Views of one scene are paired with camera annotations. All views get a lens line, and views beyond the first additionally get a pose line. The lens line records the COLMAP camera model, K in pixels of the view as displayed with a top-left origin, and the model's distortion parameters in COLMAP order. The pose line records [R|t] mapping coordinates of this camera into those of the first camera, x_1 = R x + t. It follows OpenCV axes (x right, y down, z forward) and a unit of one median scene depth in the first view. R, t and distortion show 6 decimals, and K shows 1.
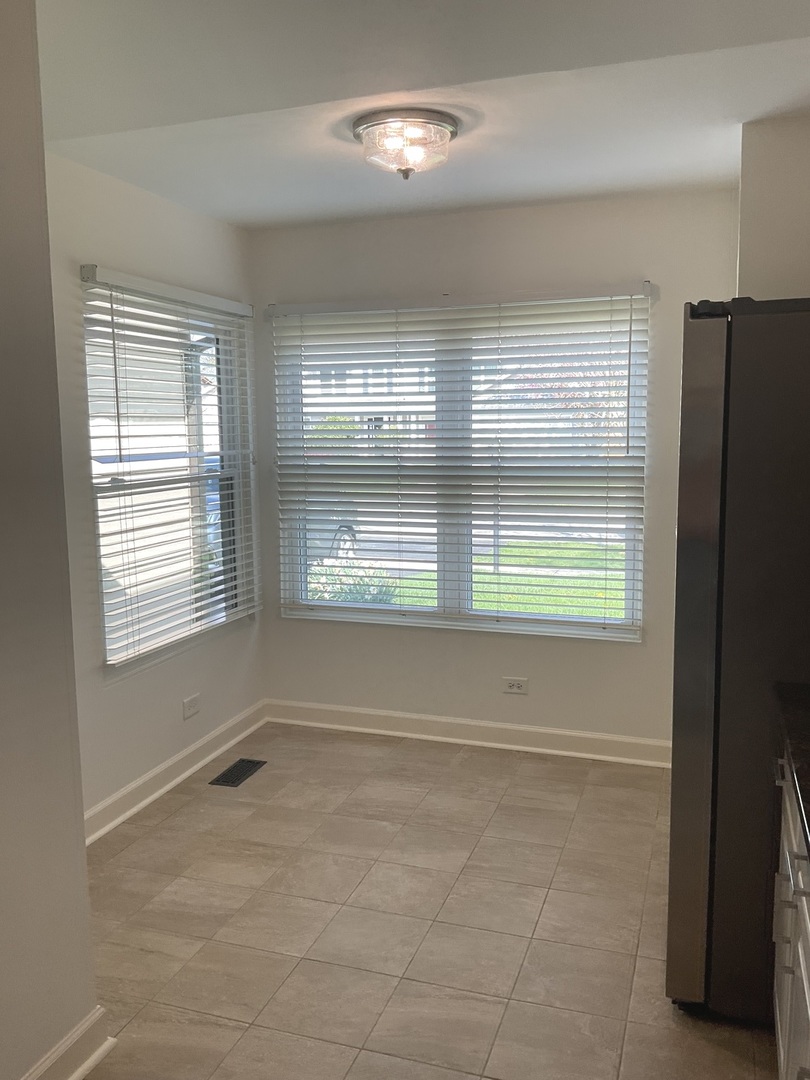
lens RADIAL K [[893.0, 0, 403.5], [0, 893.0, 537.7], [0, 0, 1]] dist [0.080861, -0.137615]
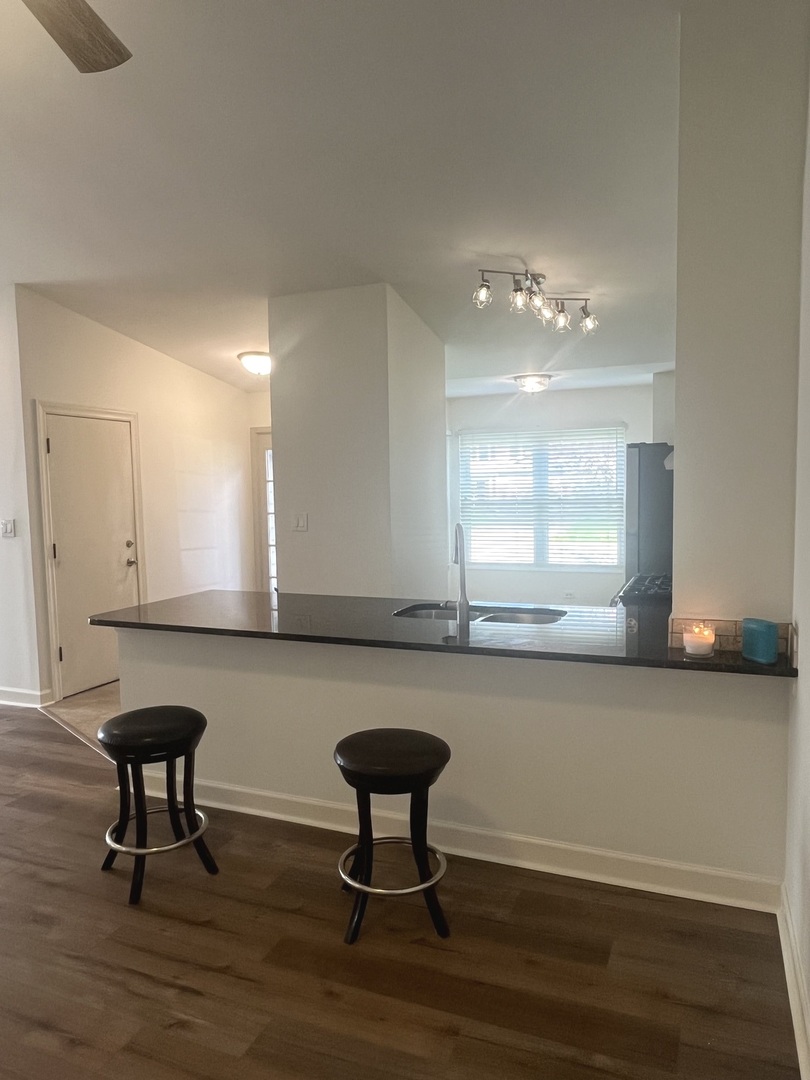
lens RADIAL K [[737.5, 0, 403.1], [0, 737.5, 544.0], [0, 0, 1]] dist [-0.002893, 0.007276]
pose [[0.997757, -0.006117, -0.066657, -0.193027], [0.002872, 0.998811, -0.048675, 0.140964], [0.066876, 0.048374, 0.996588, -1.010602]]
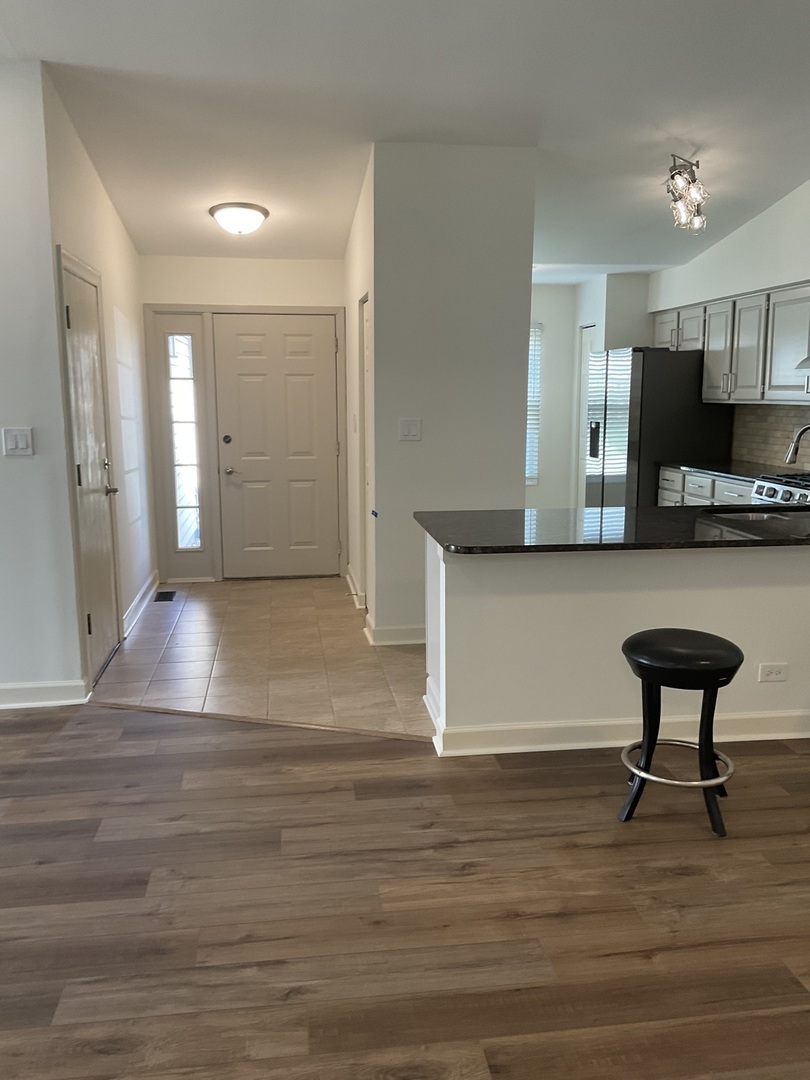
lens RADIAL K [[893.0, 0, 402.7], [0, 893.0, 531.0], [0, 0, 1]] dist [0.080861, -0.137615]
pose [[0.891965, -0.067380, 0.447055, -1.093452], [0.055656, 0.997675, 0.039325, 0.133896], [-0.448665, -0.010195, 0.893642, -0.890462]]
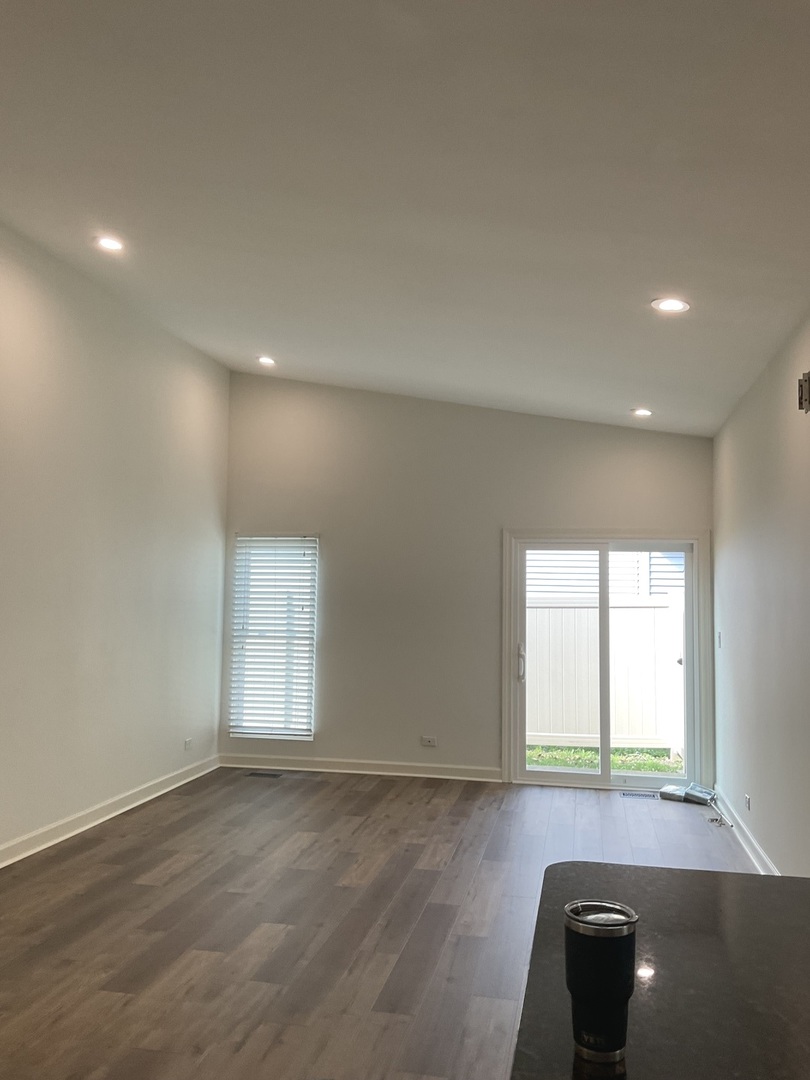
lens RADIAL K [[893.0, 0, 407.1], [0, 893.0, 533.3], [0, 0, 1]] dist [0.080861, -0.137615]
pose [[0.138574, -0.057416, -0.988686, -0.062122], [-0.146205, 0.986193, -0.077763, 0.035656], [0.979500, 0.155327, 0.128266, -0.322974]]
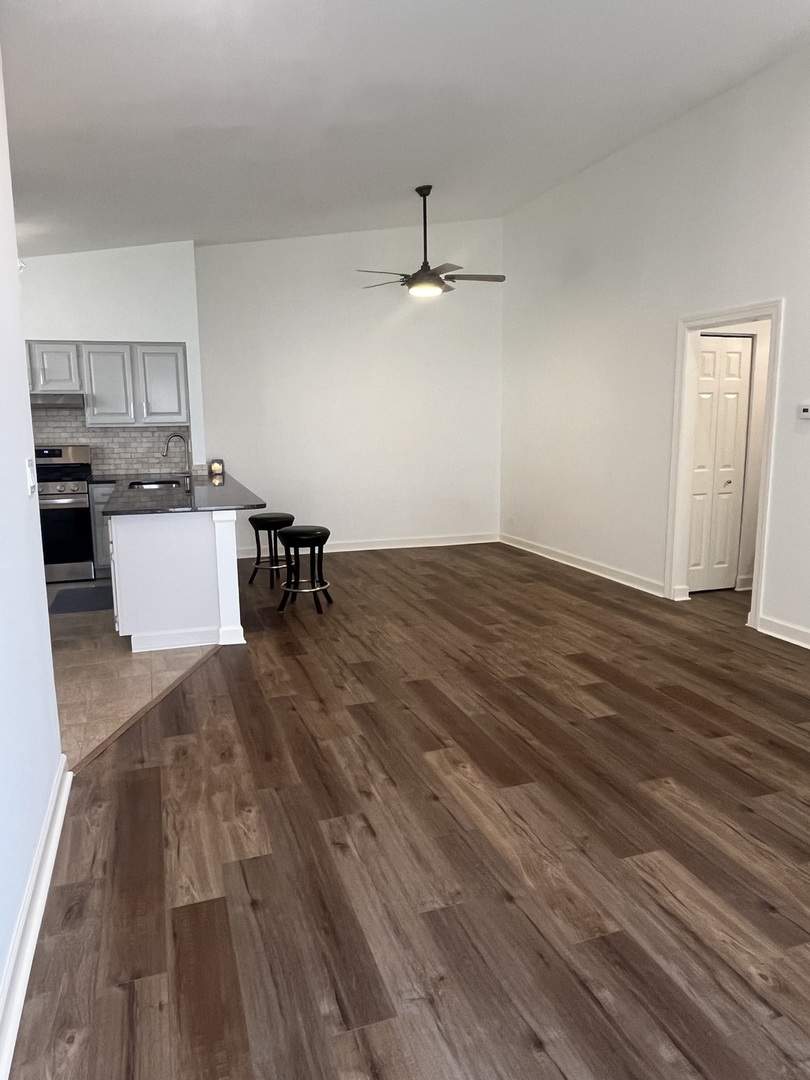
lens RADIAL K [[737.5, 0, 406.4], [0, 737.5, 540.0], [0, 0, 1]] dist [-0.002893, 0.007276]
pose [[-0.618822, -0.117672, 0.776668, -1.778356], [0.114550, 0.964630, 0.237419, -0.023124], [-0.777134, 0.235888, -0.583455, 0.440802]]
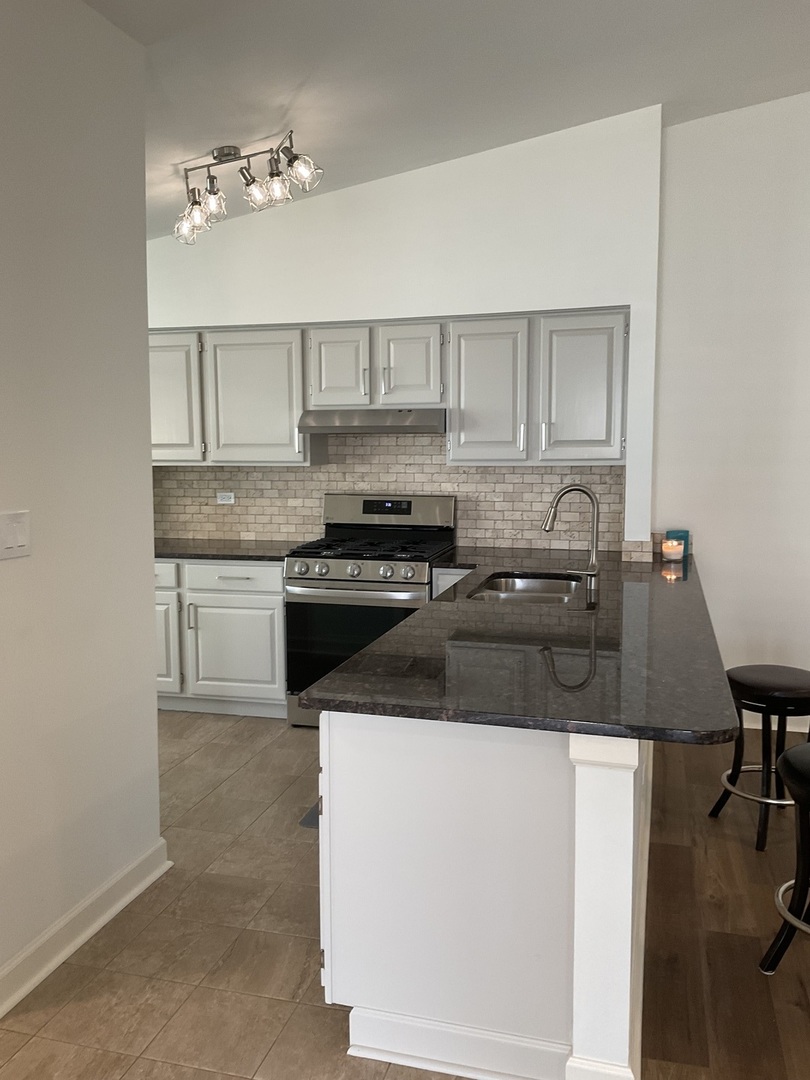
lens RADIAL K [[893.0, 0, 401.1], [0, 893.0, 534.6], [0, 0, 1]] dist [0.080861, -0.137615]
pose [[-0.060604, -0.098417, 0.993298, -1.122749], [0.133199, 0.985430, 0.105764, 0.002815], [-0.989235, 0.138716, -0.046612, 0.070545]]
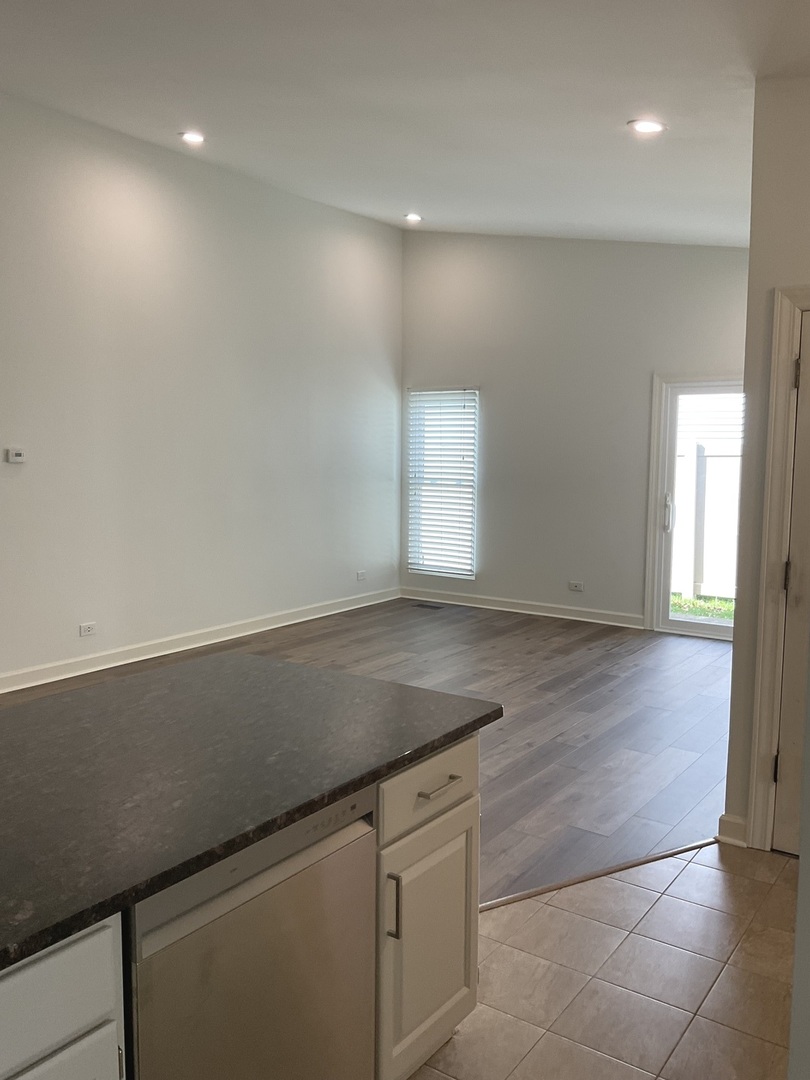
lens RADIAL K [[893.0, 0, 402.2], [0, 893.0, 539.3], [0, 0, 1]] dist [0.080861, -0.137615]
pose [[-0.276169, 0.110164, -0.954775, 0.011093], [-0.129789, 0.980035, 0.150620, -0.035287], [0.952305, 0.165516, -0.256357, 0.192393]]
